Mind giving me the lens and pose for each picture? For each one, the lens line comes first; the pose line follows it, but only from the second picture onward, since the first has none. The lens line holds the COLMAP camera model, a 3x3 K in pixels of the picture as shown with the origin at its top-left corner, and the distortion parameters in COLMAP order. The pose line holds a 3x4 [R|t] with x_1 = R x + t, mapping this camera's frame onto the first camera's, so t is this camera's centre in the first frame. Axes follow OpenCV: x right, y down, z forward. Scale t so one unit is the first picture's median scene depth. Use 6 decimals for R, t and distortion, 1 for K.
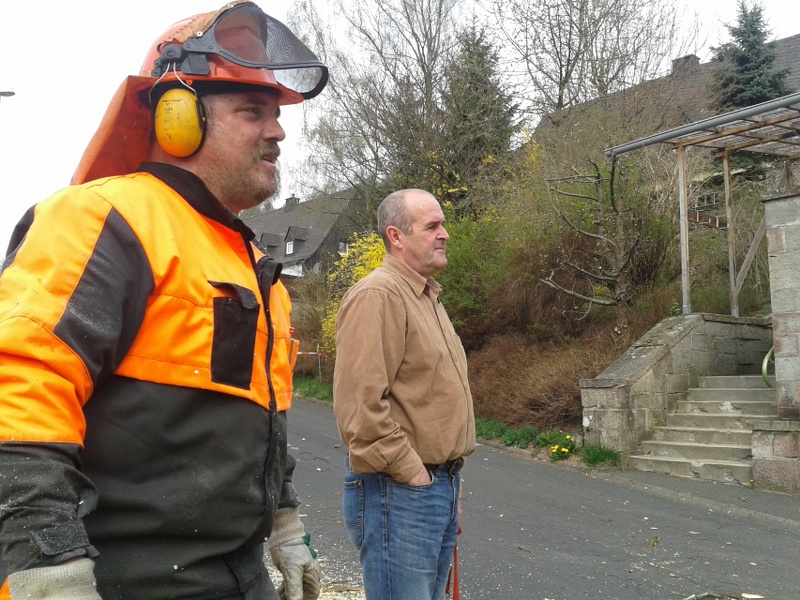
lens RADIAL K [[792.5, 0, 400.1], [0, 792.5, 288.3], [0, 0, 1]] dist [0.150352, -0.006640]
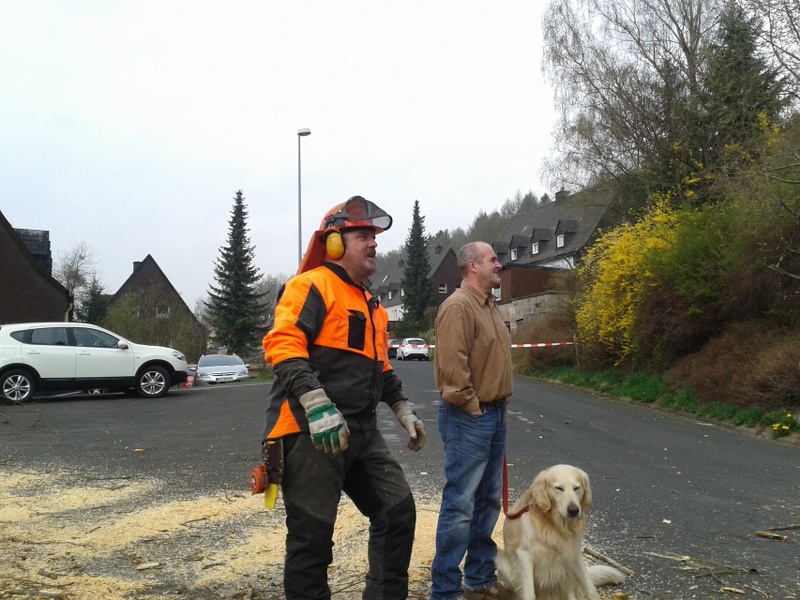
lens RADIAL K [[799.7, 0, 378.0], [0, 799.7, 296.4], [0, 0, 1]] dist [0.167810, -0.454644]
pose [[0.926013, -0.042092, -0.375137, 0.496815], [0.049752, 0.998704, 0.010750, -0.042511], [0.374198, -0.028619, 0.926907, -0.807177]]
